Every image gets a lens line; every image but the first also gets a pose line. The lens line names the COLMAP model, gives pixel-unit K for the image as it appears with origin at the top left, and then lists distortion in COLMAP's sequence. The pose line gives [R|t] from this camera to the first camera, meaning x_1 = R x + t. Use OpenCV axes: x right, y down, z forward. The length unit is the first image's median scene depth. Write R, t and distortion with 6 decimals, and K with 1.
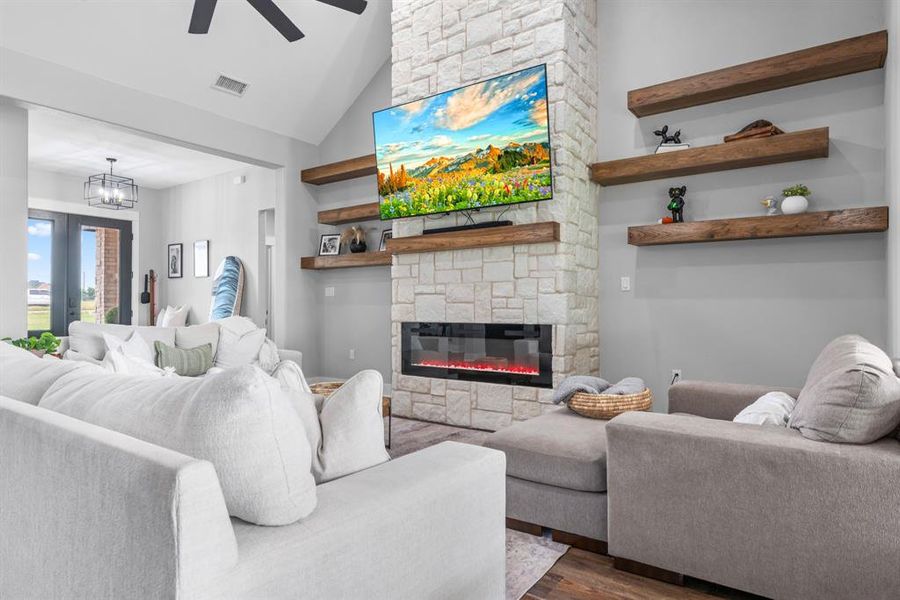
lens RADIAL K [[567.5, 0, 443.2], [0, 567.5, 302.1], [0, 0, 1]] dist [0.001262, 0.001426]
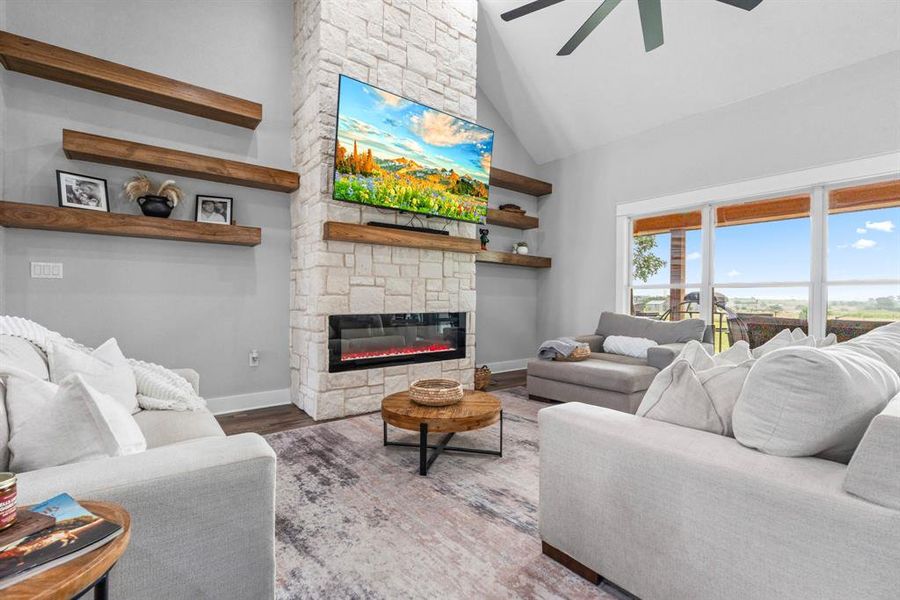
lens RADIAL K [[404.4, 0, 451.1], [0, 404.4, 298.2], [0, 0, 1]] dist [0.004700, -0.001580]
pose [[0.252415, 0.002801, 0.967615, -0.728098], [-0.019744, 0.999803, 0.002256, 0.002989], [-0.967418, -0.019674, 0.252420, 0.728948]]
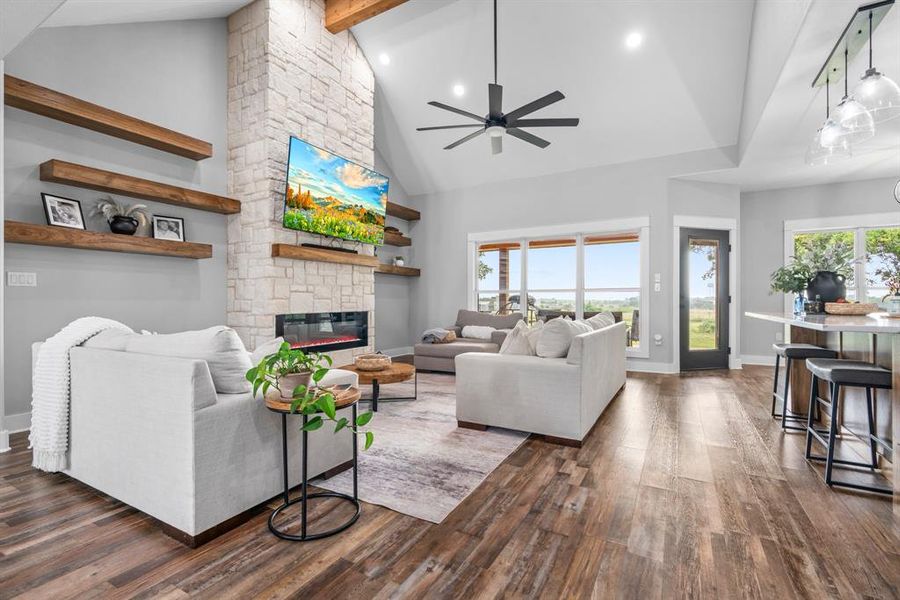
lens RADIAL K [[404.4, 0, 451.7], [0, 404.4, 294.8], [0, 0, 1]] dist [0.004700, -0.001580]
pose [[-0.137435, 0.016599, 0.990372, -1.065332], [-0.009032, 0.999797, -0.018010, 0.006235], [-0.990470, -0.011420, -0.137257, 0.846334]]
